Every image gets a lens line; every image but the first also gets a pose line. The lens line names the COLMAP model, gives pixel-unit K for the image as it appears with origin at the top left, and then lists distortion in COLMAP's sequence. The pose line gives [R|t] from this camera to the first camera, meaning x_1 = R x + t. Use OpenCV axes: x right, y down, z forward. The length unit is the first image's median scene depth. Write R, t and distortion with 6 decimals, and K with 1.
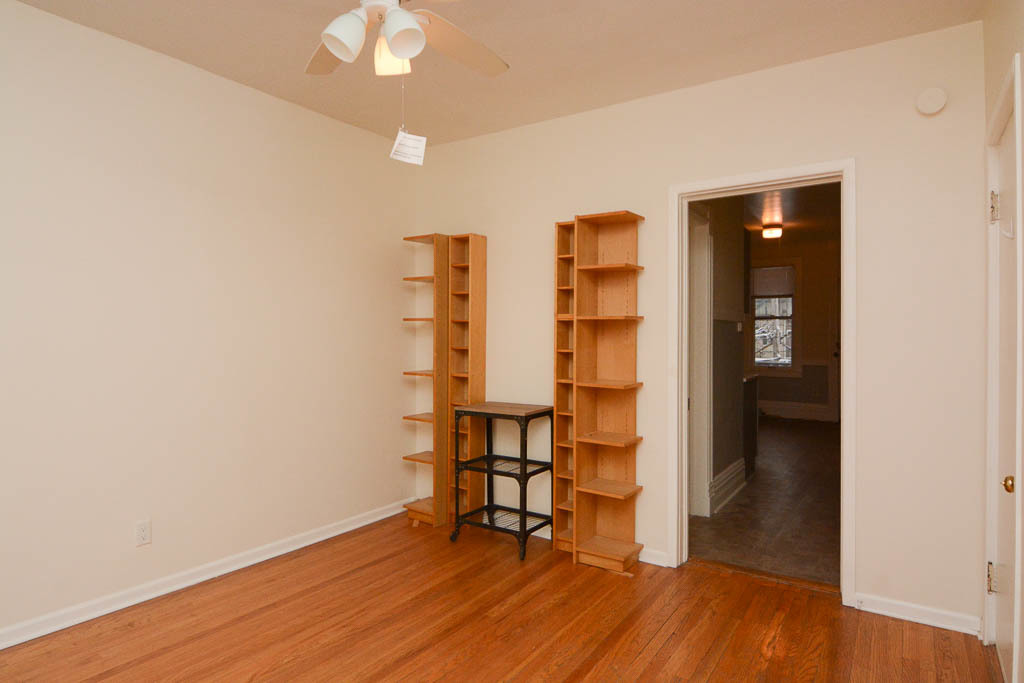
lens RADIAL K [[585.6, 0, 518.2], [0, 585.6, 336.1], [0, 0, 1]] dist [0.014869, -0.020413]
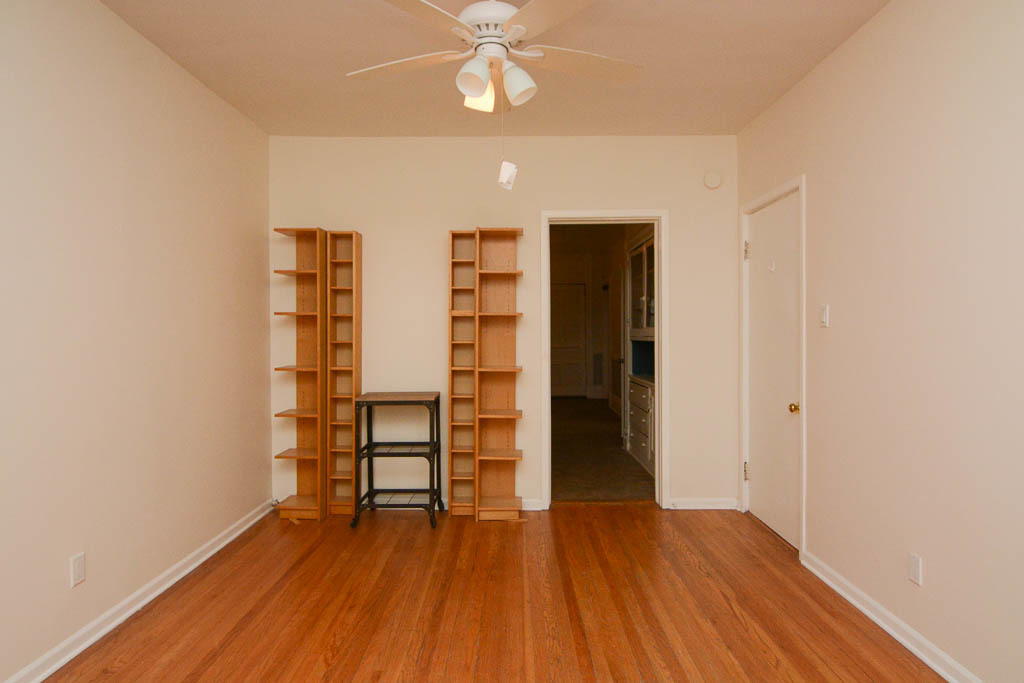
lens RADIAL K [[577.6, 0, 513.7], [0, 577.6, 335.7], [0, 0, 1]] dist [0.003613, -0.000375]
pose [[0.834650, -0.010425, 0.550682, -0.470205], [0.007228, 0.999942, 0.007974, 0.004265], [-0.550733, -0.002675, 0.834677, -0.011793]]
